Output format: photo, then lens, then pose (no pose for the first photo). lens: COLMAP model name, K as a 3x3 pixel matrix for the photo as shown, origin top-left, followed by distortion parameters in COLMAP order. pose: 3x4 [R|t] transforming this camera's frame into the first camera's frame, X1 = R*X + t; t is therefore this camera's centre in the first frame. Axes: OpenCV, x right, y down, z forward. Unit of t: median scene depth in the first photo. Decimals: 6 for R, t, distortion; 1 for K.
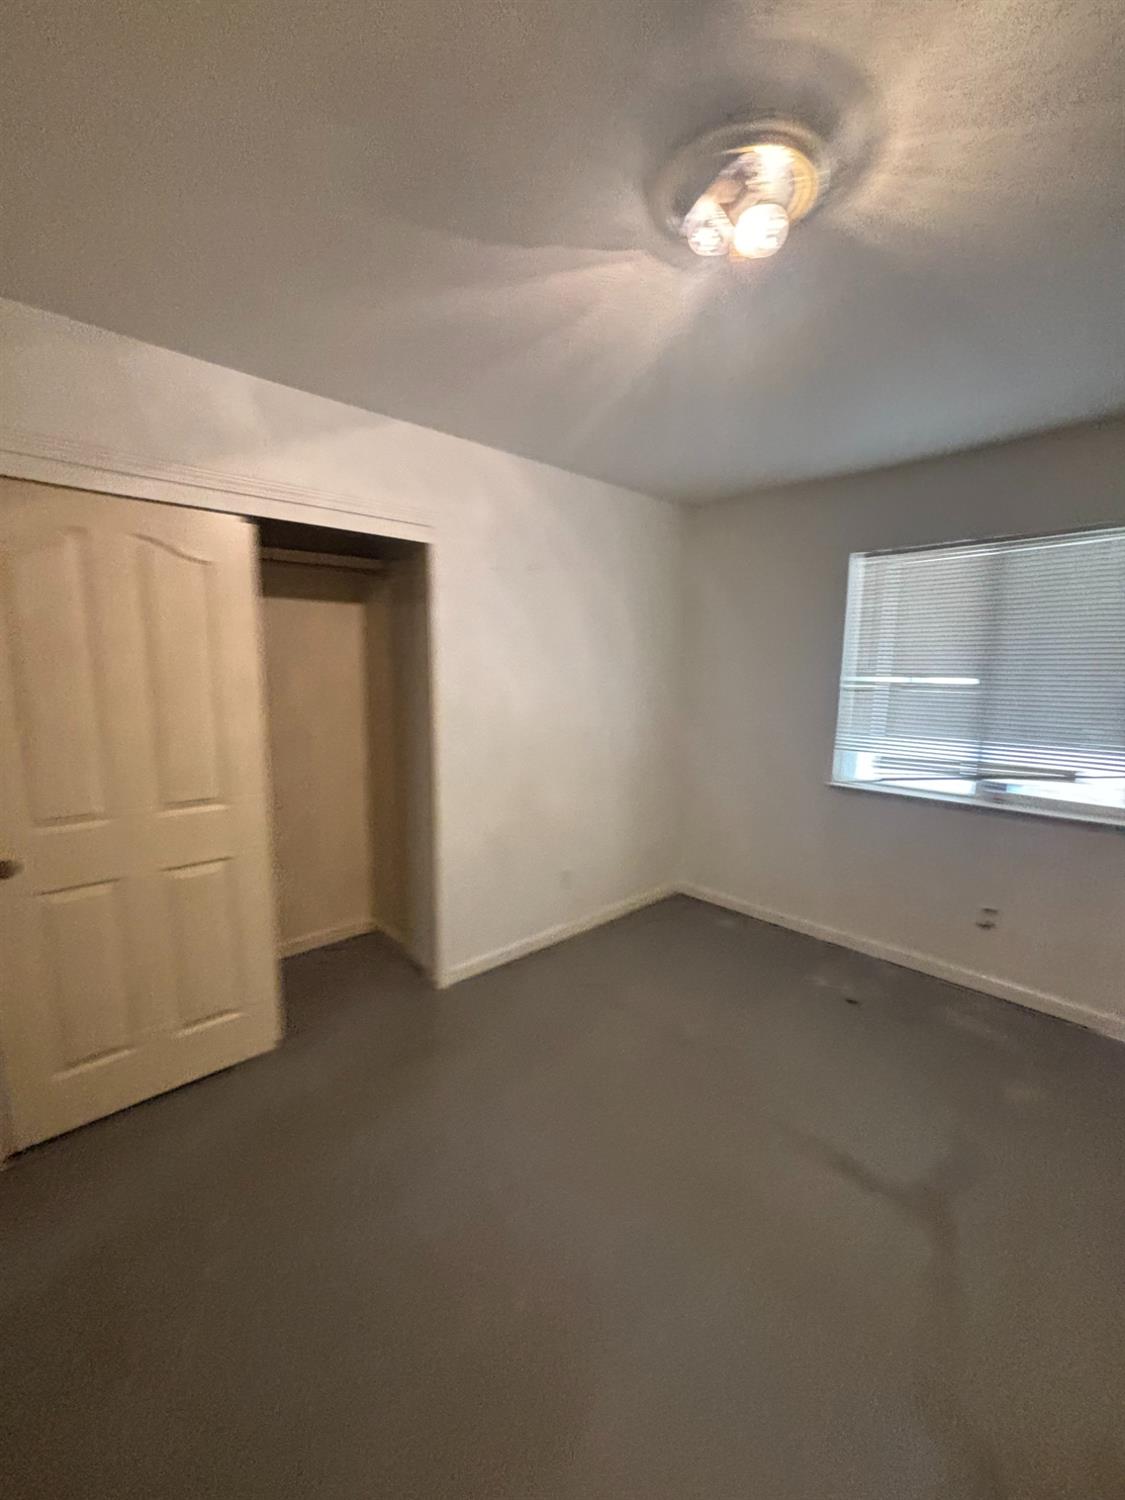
lens RADIAL K [[600.0, 0, 567.0], [0, 600.0, 756.2], [0, 0, 1]] dist [0.000992, -0.000445]
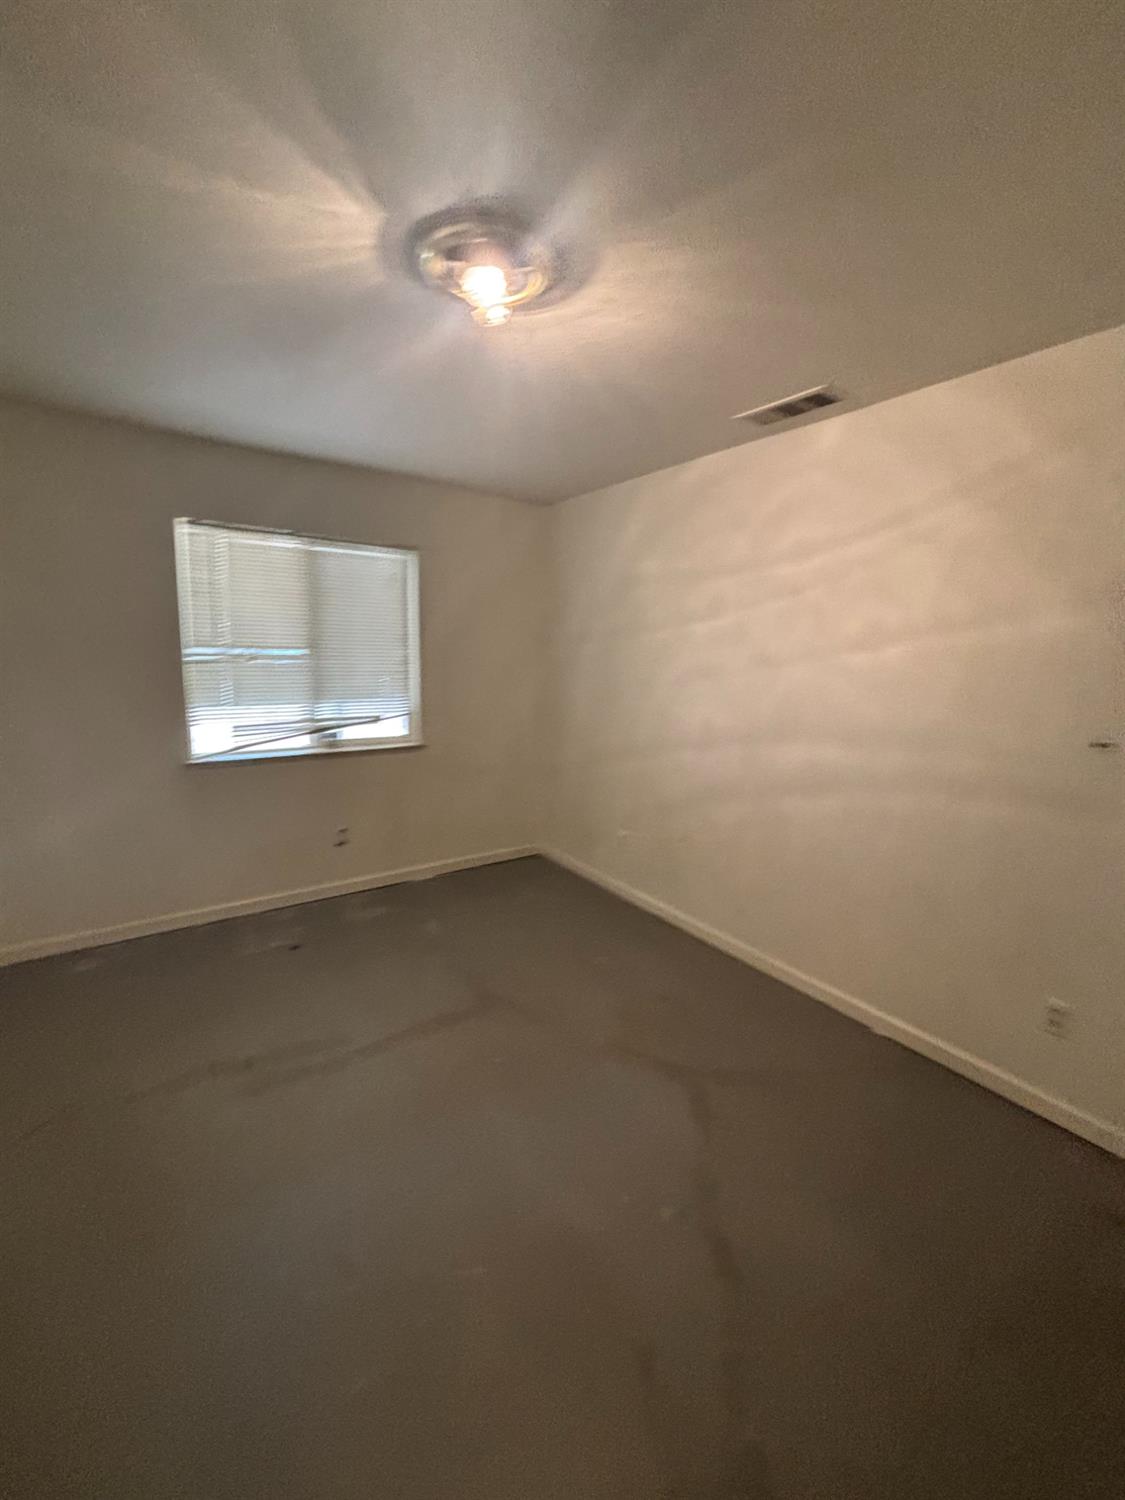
lens RADIAL K [[600.0, 0, 567.0], [0, 600.0, 756.2], [0, 0, 1]] dist [0.000992, -0.000445]
pose [[0.161801, -0.192342, 0.967897, -0.421439], [0.114831, 0.977828, 0.175120, -0.068392], [-0.980119, 0.082810, 0.180301, 0.269616]]
